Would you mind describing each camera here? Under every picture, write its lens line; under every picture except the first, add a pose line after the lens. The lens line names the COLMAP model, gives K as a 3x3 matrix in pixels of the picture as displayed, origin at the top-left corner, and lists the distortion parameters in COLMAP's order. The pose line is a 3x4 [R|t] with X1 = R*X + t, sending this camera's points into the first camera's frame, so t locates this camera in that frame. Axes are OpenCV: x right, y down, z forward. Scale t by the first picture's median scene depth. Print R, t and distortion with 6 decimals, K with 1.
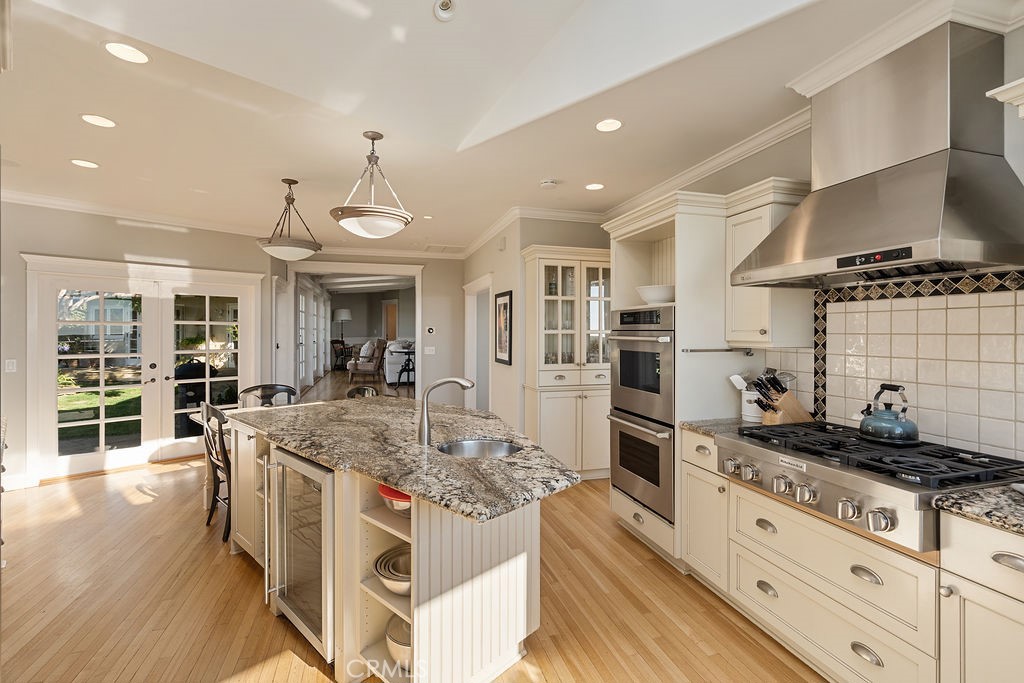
lens RADIAL K [[464.7, 0, 501.2], [0, 464.7, 331.3], [0, 0, 1]] dist [-0.005069, 0.002201]
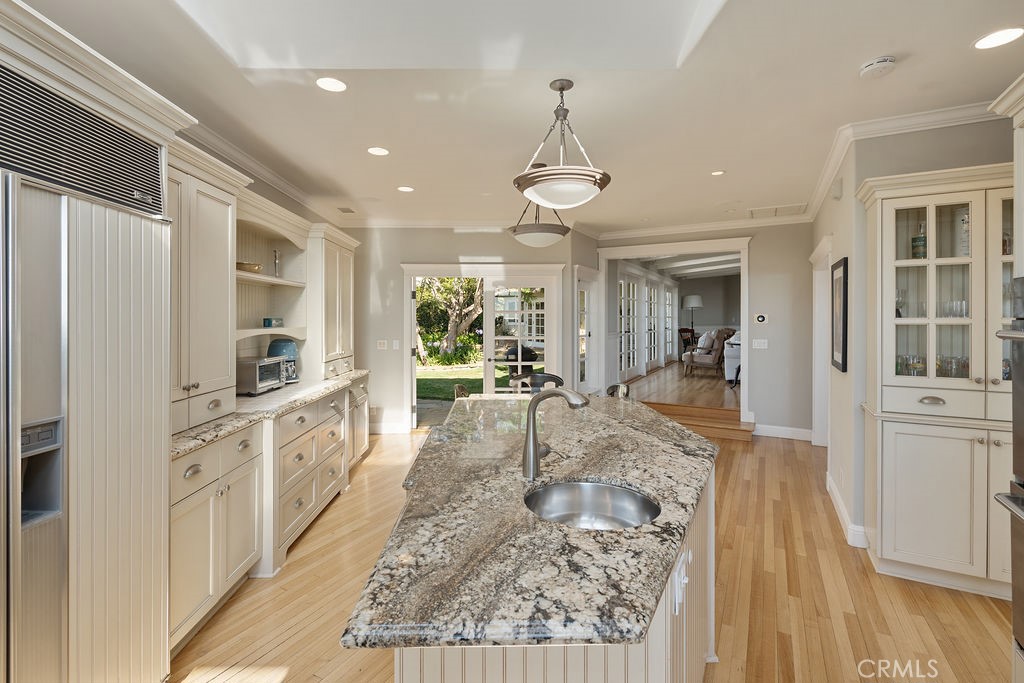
lens RADIAL K [[464.7, 0, 511.5], [0, 464.7, 318.9], [0, 0, 1]] dist [-0.005069, 0.002201]
pose [[0.706465, -0.000859, -0.707747, 0.162424], [0.000513, 1.000000, -0.000701, -0.001296], [0.707747, 0.000132, 0.706466, 0.227793]]
